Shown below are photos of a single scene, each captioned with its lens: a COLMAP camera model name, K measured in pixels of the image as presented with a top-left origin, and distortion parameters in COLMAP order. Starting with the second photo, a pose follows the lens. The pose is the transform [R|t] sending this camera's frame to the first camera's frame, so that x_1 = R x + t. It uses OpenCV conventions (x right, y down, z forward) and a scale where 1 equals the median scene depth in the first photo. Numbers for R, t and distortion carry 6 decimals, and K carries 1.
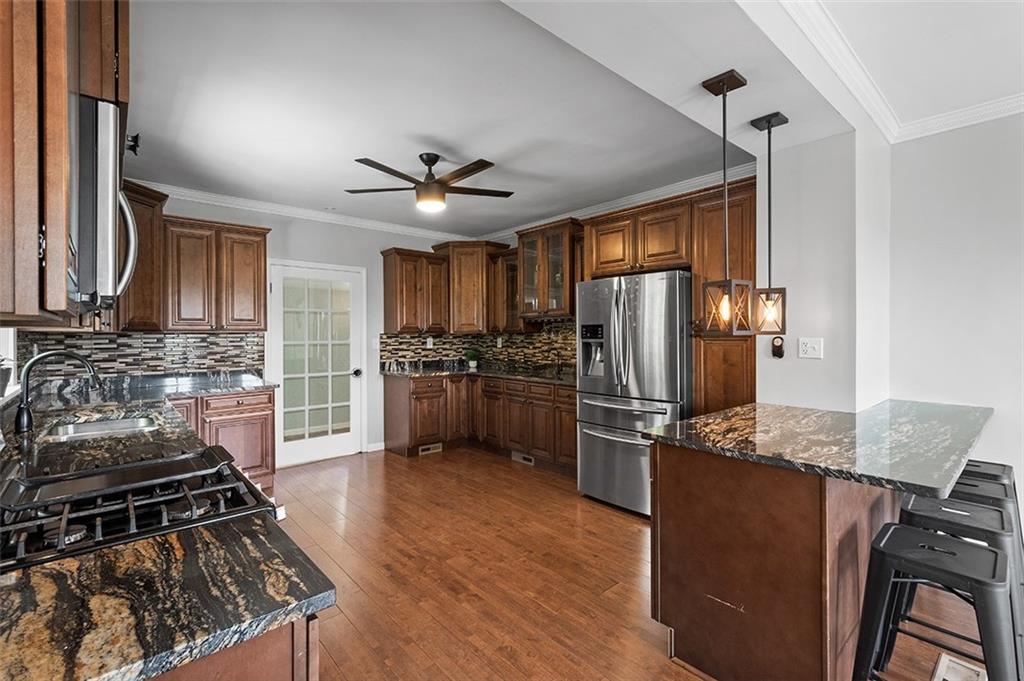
lens RADIAL K [[457.0, 0, 517.2], [0, 457.0, 336.1], [0, 0, 1]] dist [0.020824, -0.004354]
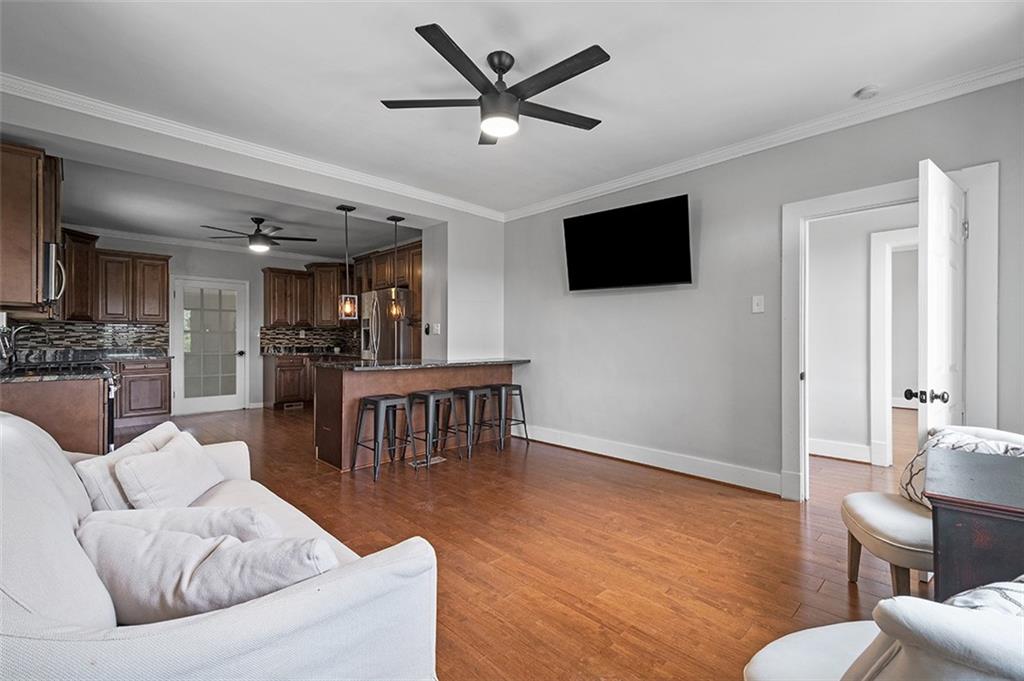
lens RADIAL K [[457.0, 0, 520.2], [0, 457.0, 339.3], [0, 0, 1]] dist [0.020824, -0.004354]
pose [[0.998714, 0.004271, 0.050519, 0.543819], [-0.004025, 0.999979, -0.004987, 0.047168], [-0.050539, 0.004777, 0.998711, -0.590706]]
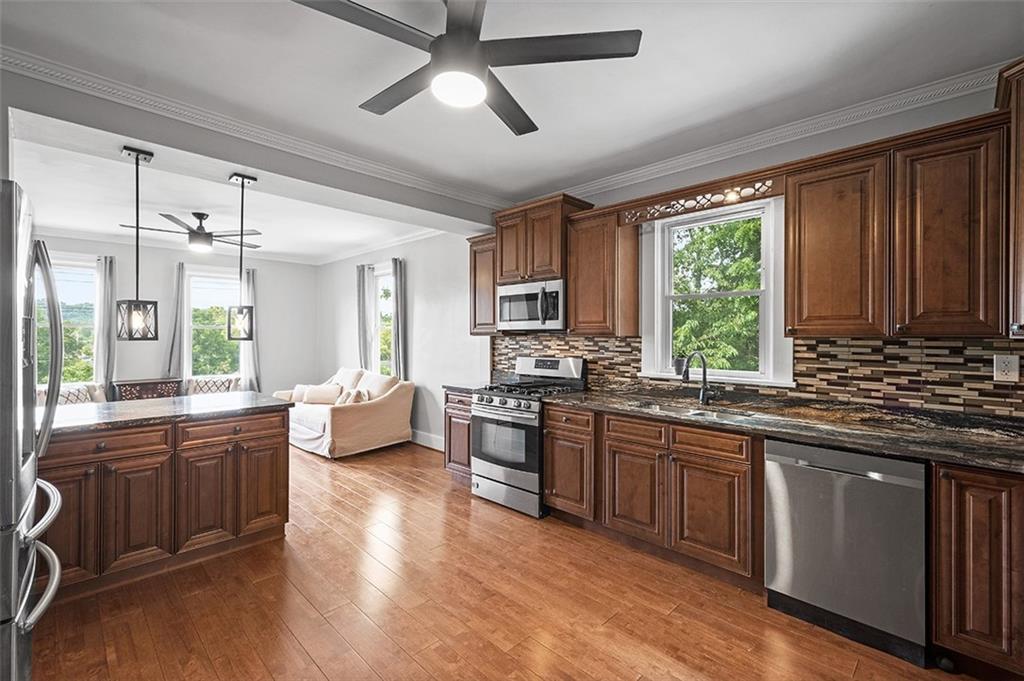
lens RADIAL K [[457.0, 0, 517.0], [0, 457.0, 336.6], [0, 0, 1]] dist [0.020824, -0.004354]
pose [[-0.997963, -0.010643, -0.062894, -0.169856], [-0.010419, 0.999938, -0.003889, -0.001036], [0.062932, -0.003226, -0.998013, 1.194661]]
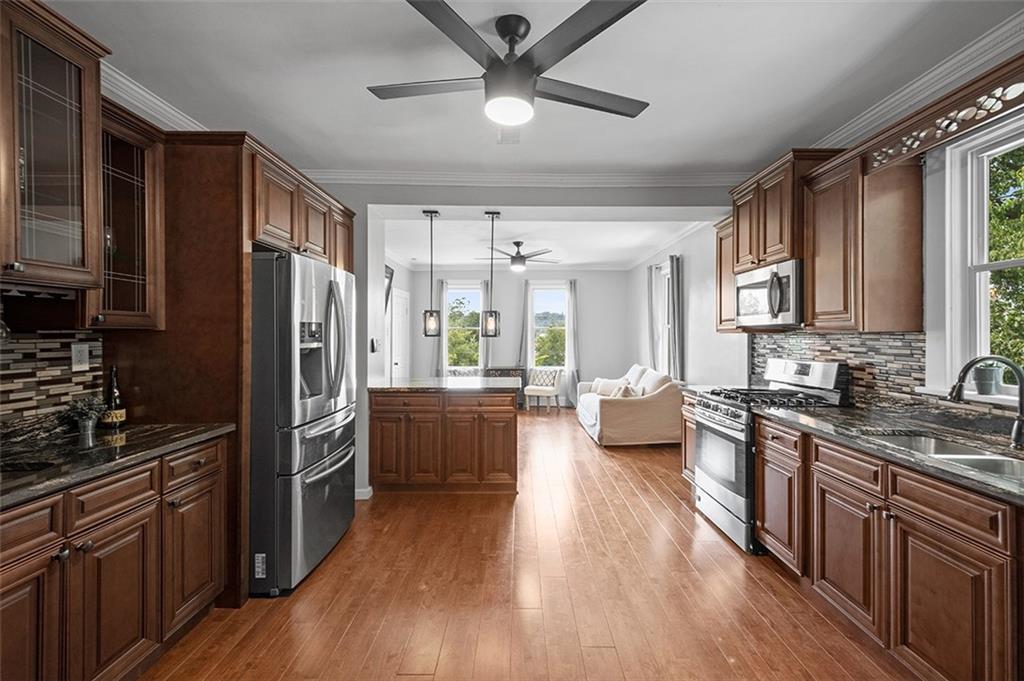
lens RADIAL K [[457.0, 0, 509.7], [0, 457.0, 336.1], [0, 0, 1]] dist [0.020824, -0.004354]
pose [[-0.737180, -0.009646, 0.675627, -0.454592], [-0.010897, 0.999938, 0.002386, 0.002126], [-0.675608, -0.005603, -0.737240, 1.120779]]
